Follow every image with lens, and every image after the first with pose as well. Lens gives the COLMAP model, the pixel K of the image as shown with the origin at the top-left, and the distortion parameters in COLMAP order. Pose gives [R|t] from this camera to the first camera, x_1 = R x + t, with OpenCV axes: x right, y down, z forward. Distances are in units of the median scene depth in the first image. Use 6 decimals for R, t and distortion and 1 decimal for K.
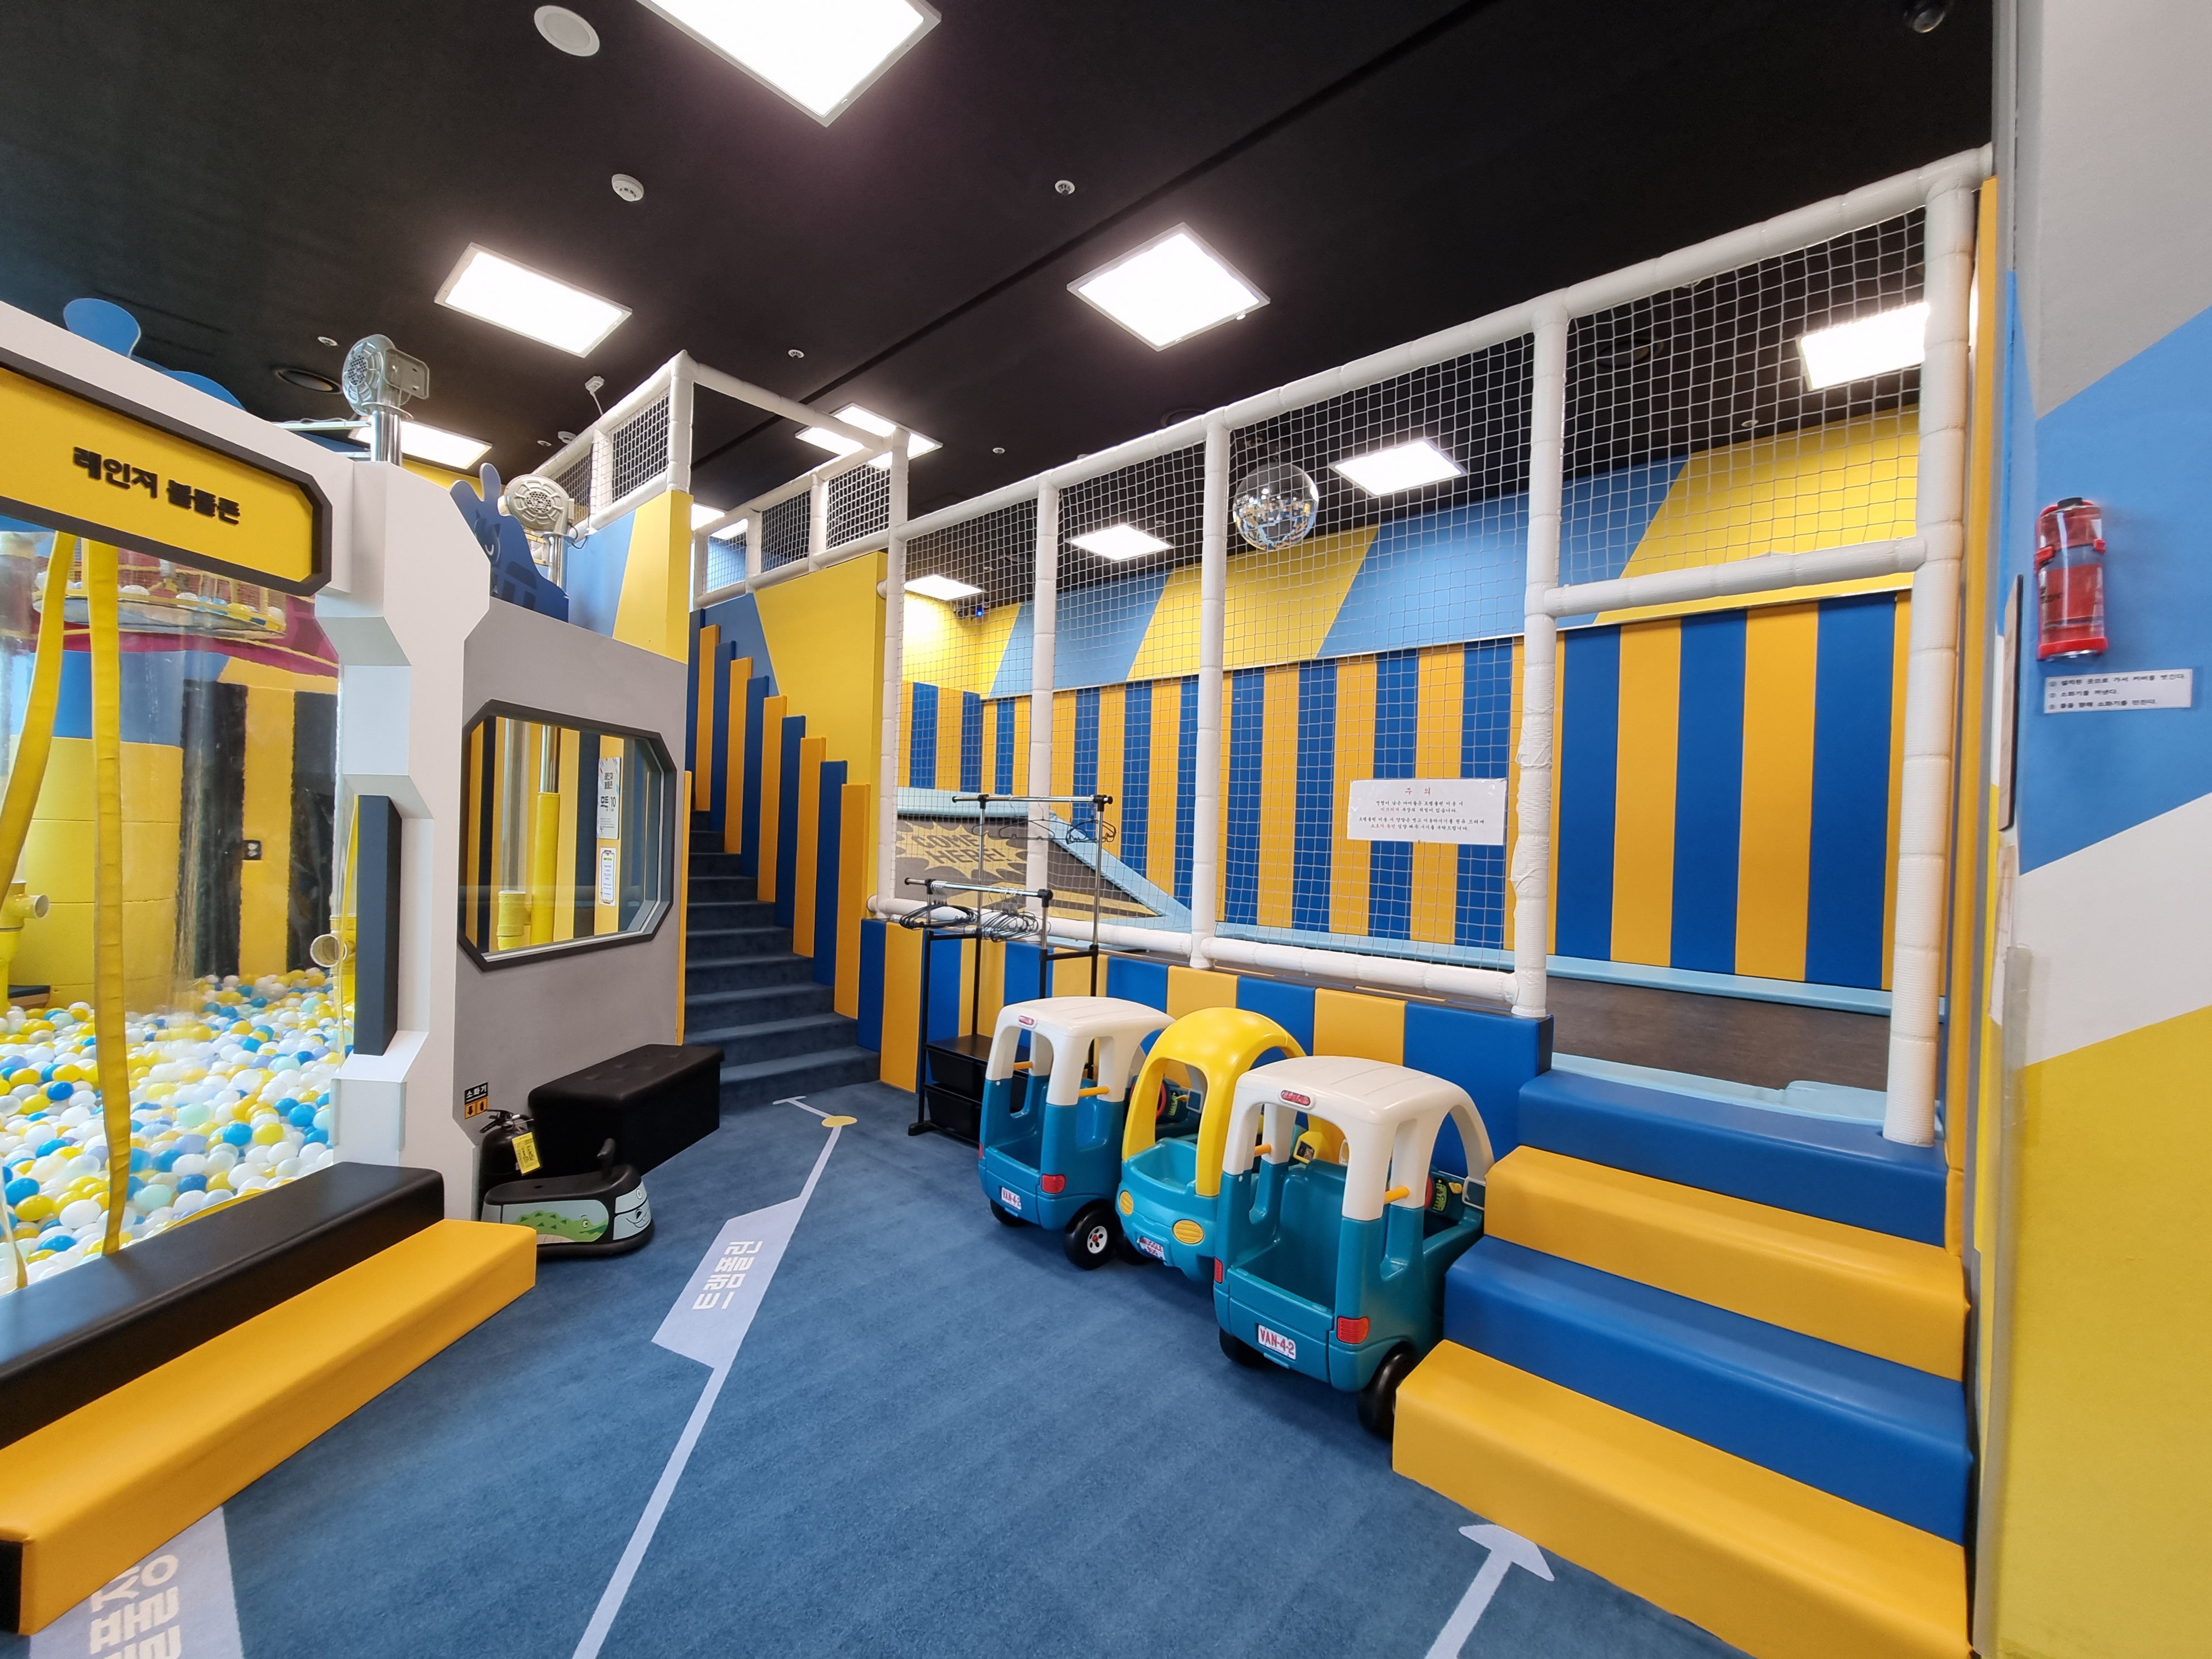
lens RADIAL K [[896.9, 0, 1102.9], [0, 896.9, 844.3], [0, 0, 1]] dist [-0.007772, -0.000219]
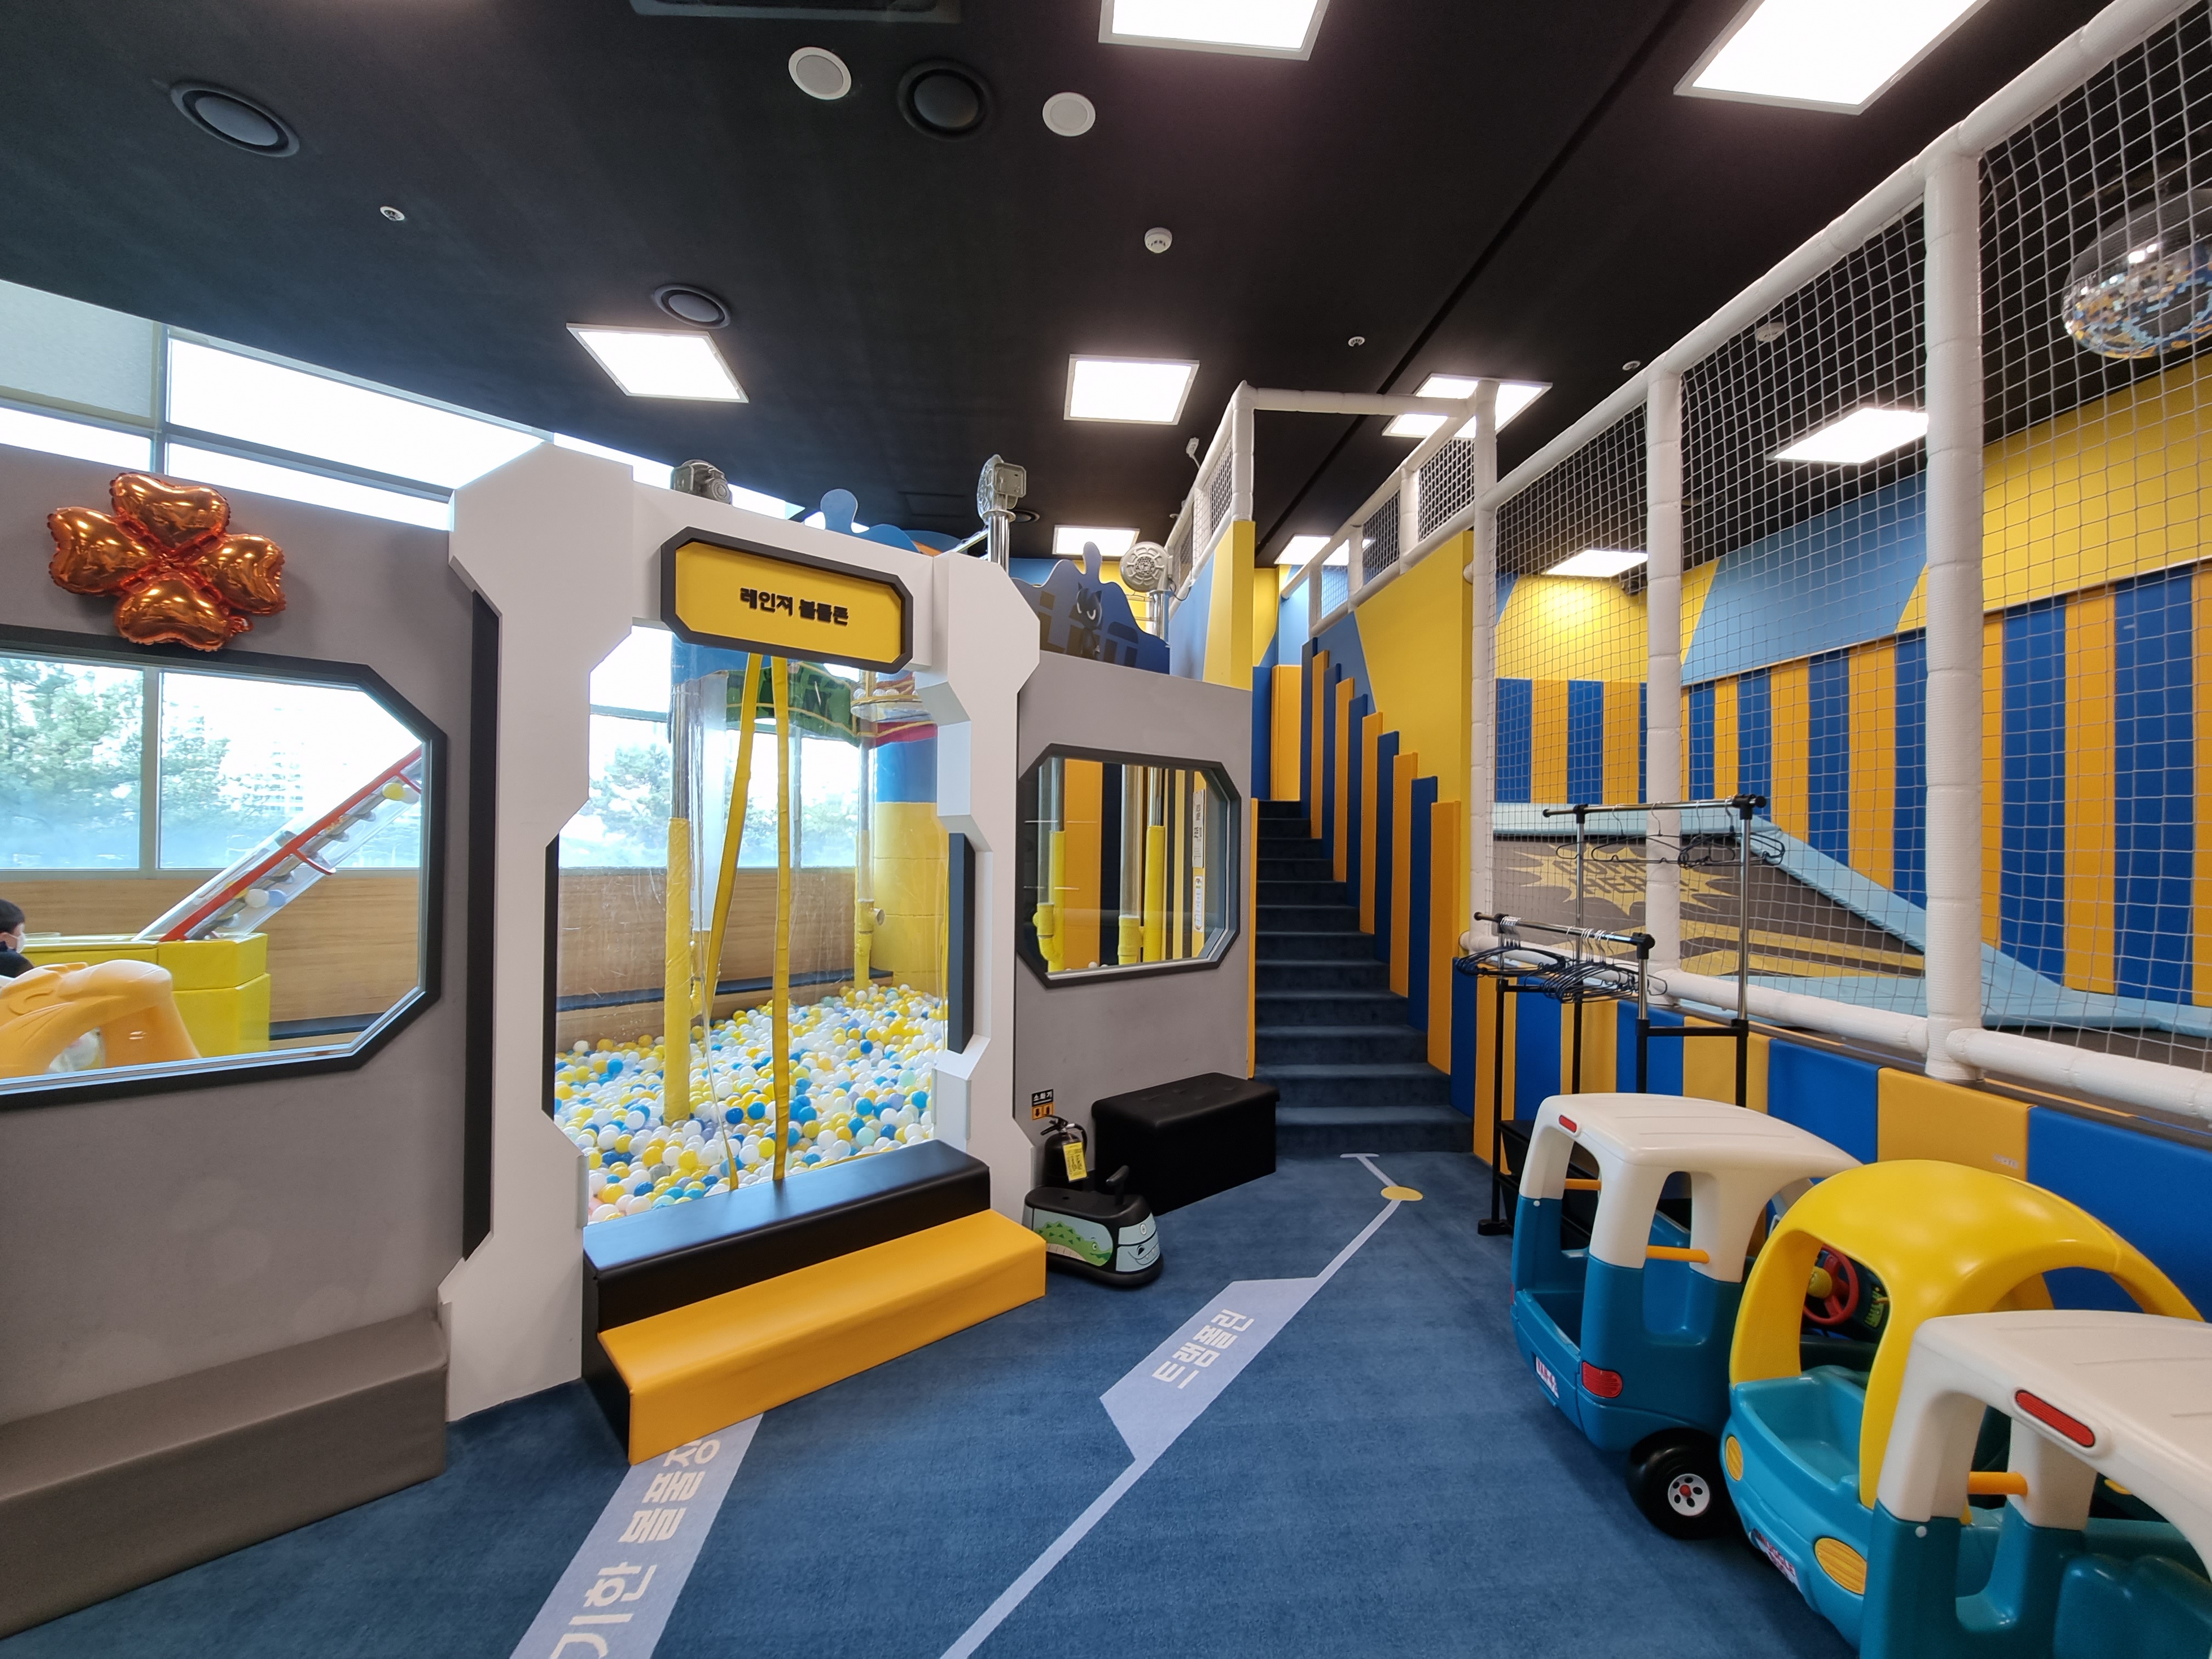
lens RADIAL K [[896.9, 0, 1102.9], [0, 896.9, 844.3], [0, 0, 1]] dist [-0.007772, -0.000219]
pose [[0.730042, -0.027322, -0.682856, 0.100435], [0.005936, 0.999416, -0.033641, 0.001340], [0.683376, 0.020506, 0.729778, 0.187599]]
